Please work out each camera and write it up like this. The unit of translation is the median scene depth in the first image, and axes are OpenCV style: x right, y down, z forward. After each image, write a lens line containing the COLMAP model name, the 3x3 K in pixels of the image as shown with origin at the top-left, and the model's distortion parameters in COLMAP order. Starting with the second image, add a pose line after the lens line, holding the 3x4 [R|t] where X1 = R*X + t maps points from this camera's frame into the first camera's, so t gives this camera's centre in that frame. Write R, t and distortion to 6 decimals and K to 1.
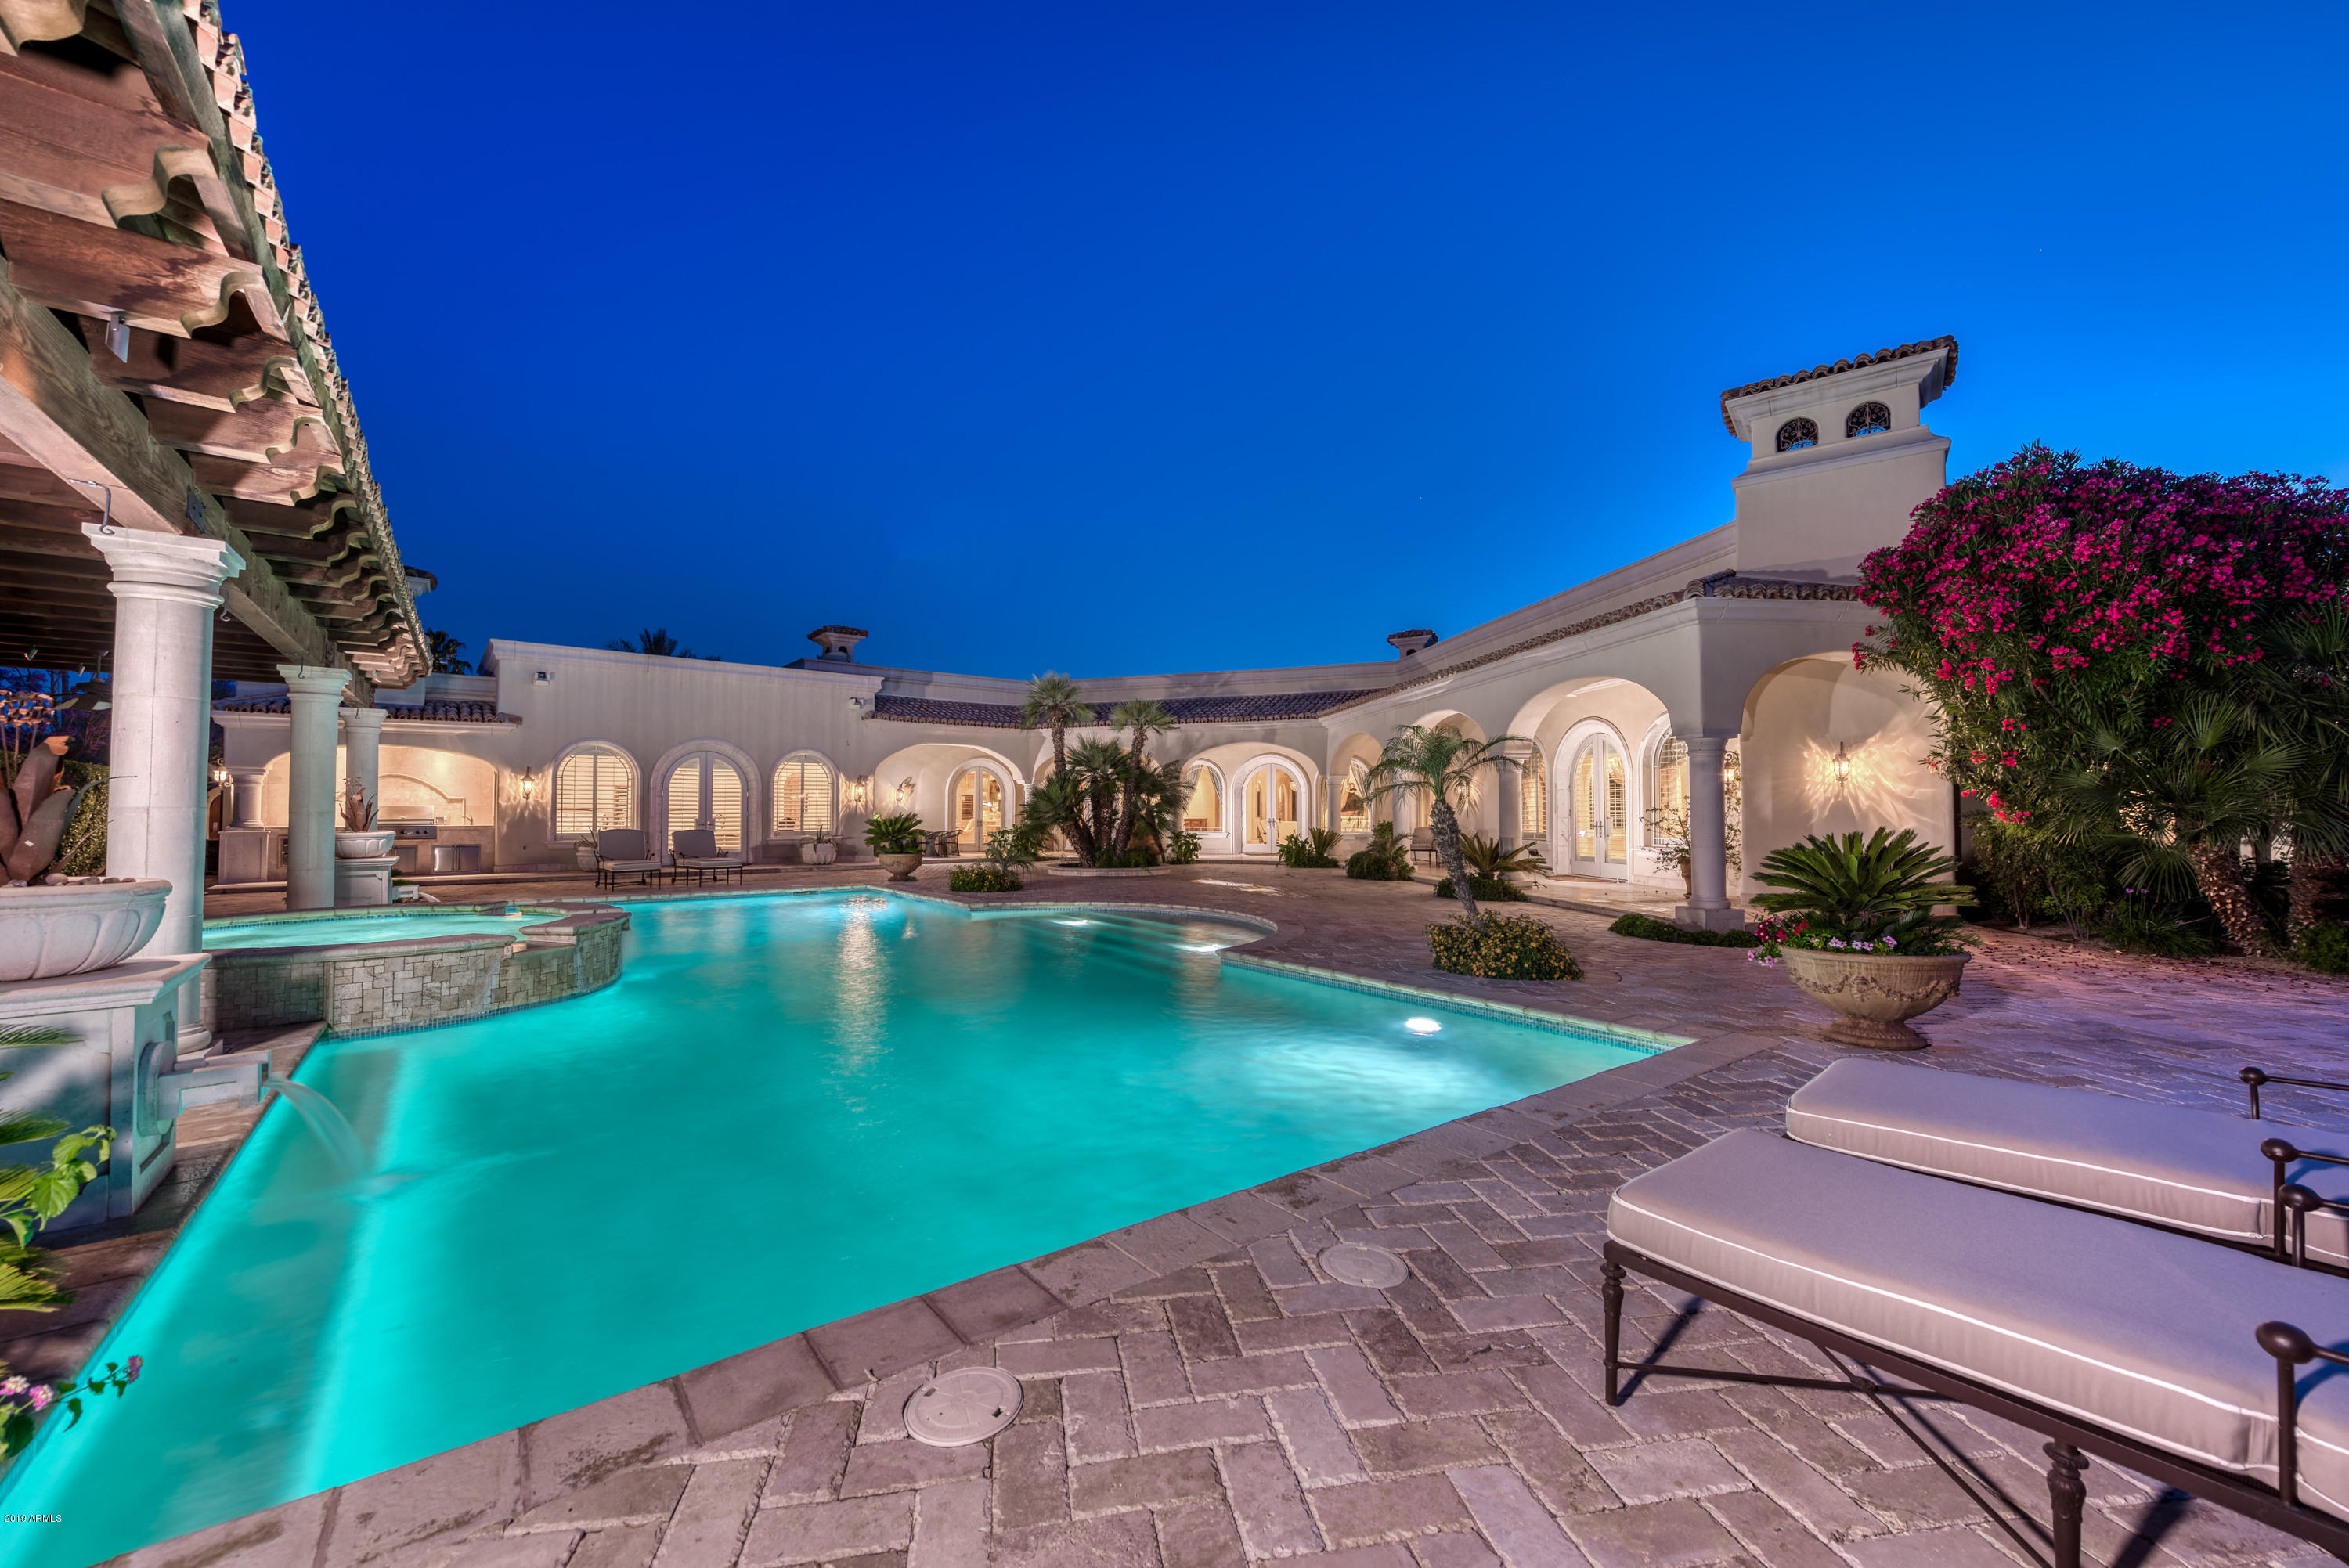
lens RADIAL K [[917.5, 0, 1179.1], [0, 917.5, 790.5], [0, 0, 1]] dist [0.004304, -0.000243]
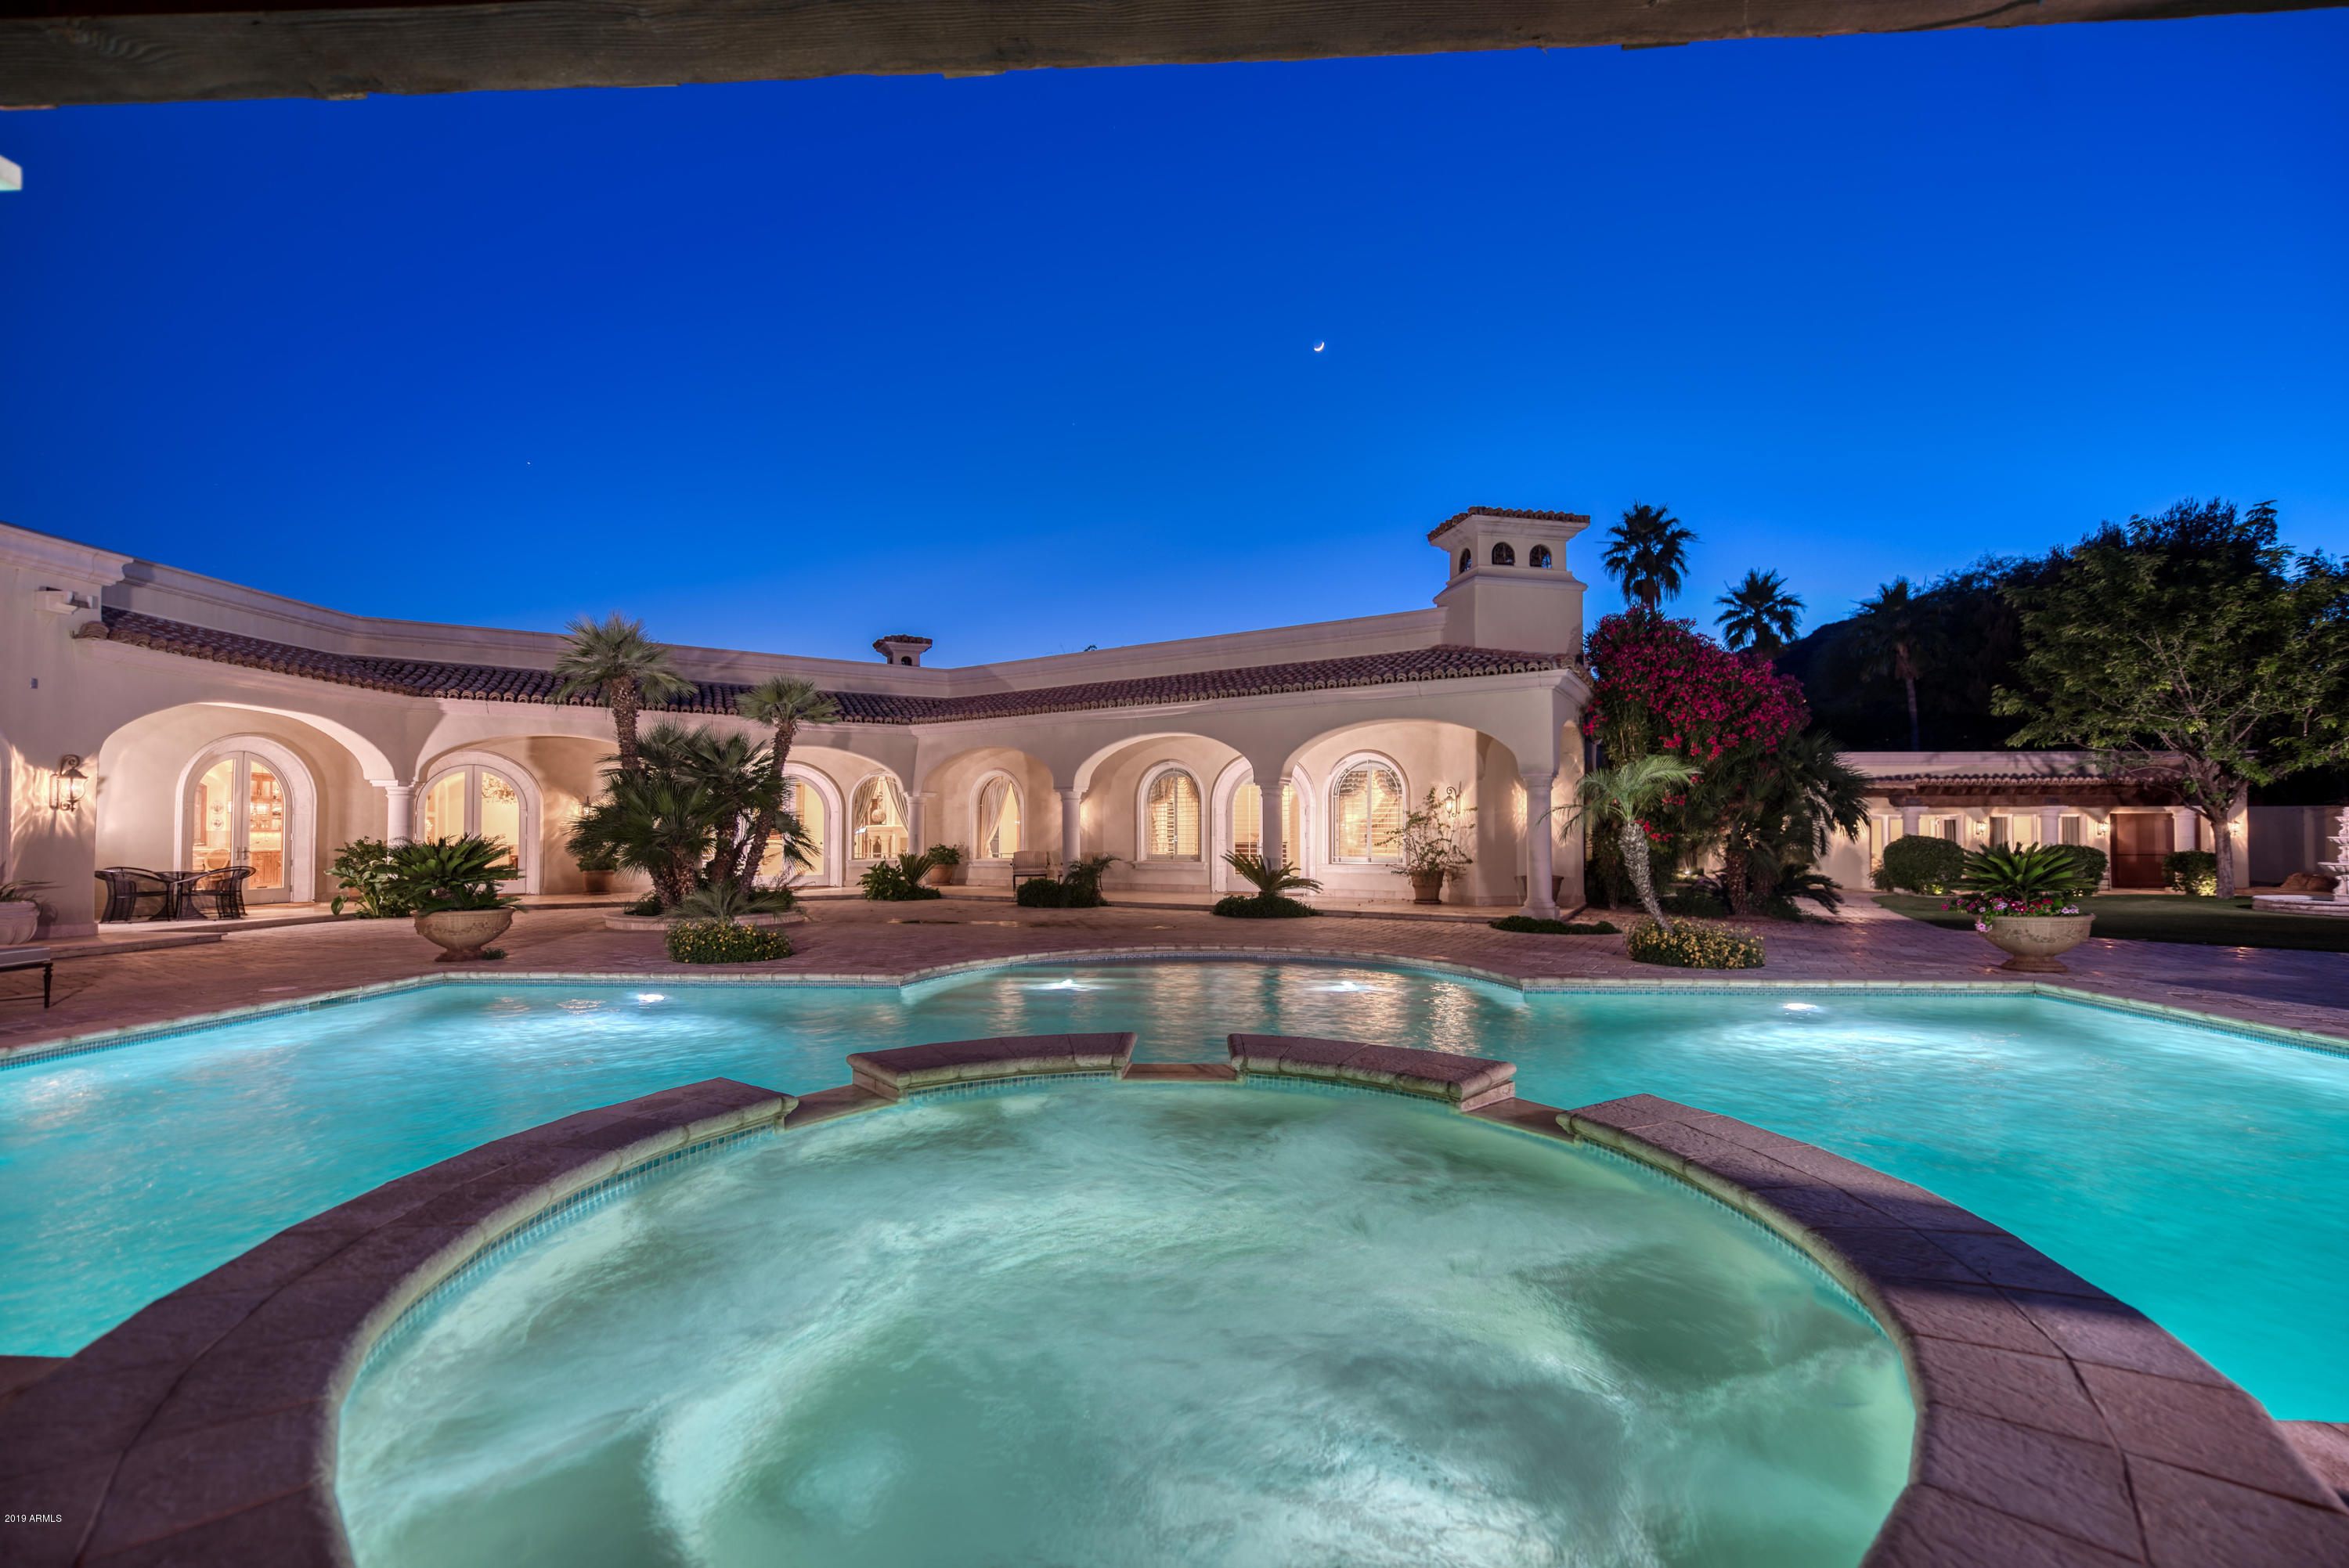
lens RADIAL K [[917.5, 0, 1192.2], [0, 917.5, 822.2], [0, 0, 1]] dist [0.004304, -0.000243]
pose [[0.643123, 0.012501, 0.765661, -0.389402], [-0.018080, 0.999836, -0.001138, 0.009400], [-0.765550, -0.013111, 0.643243, 0.286158]]
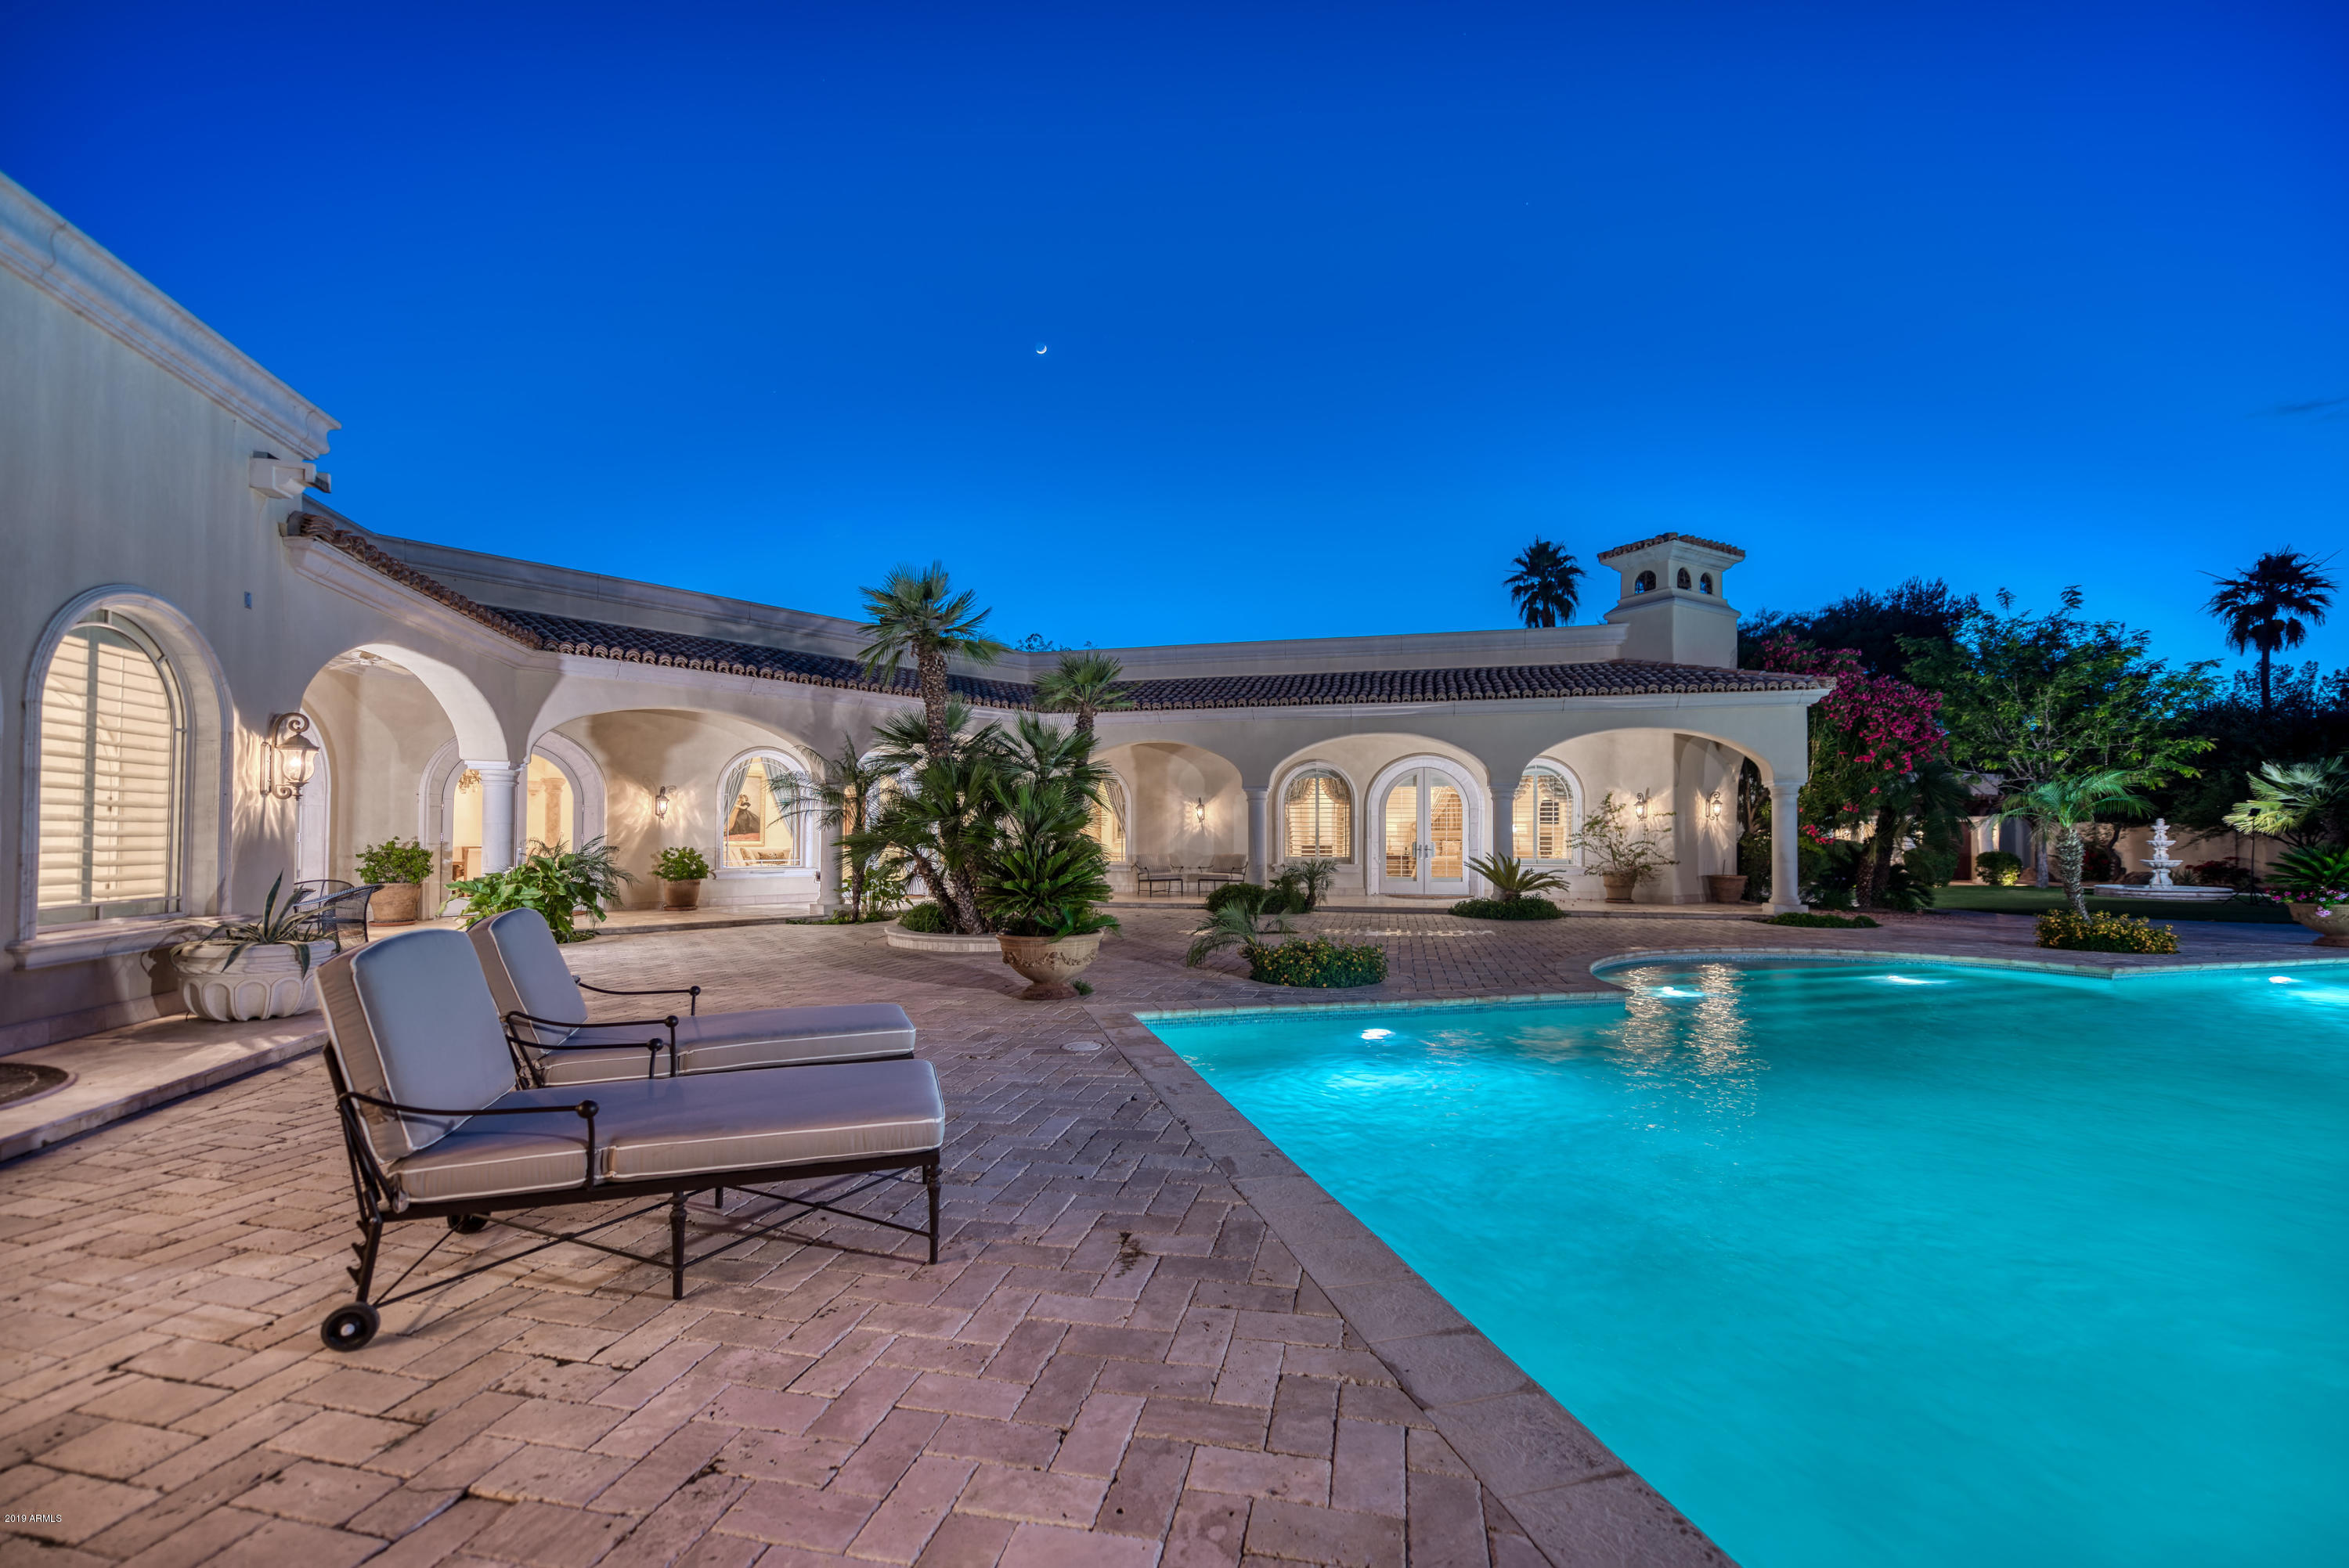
lens RADIAL K [[917.5, 0, 1196.1], [0, 917.5, 829.8], [0, 0, 1]] dist [0.004304, -0.000243]
pose [[0.394465, 0.009262, 0.918864, -0.584648], [-0.023611, 0.999721, 0.000060, 0.017716], [-0.918608, -0.021719, 0.394574, 0.676642]]
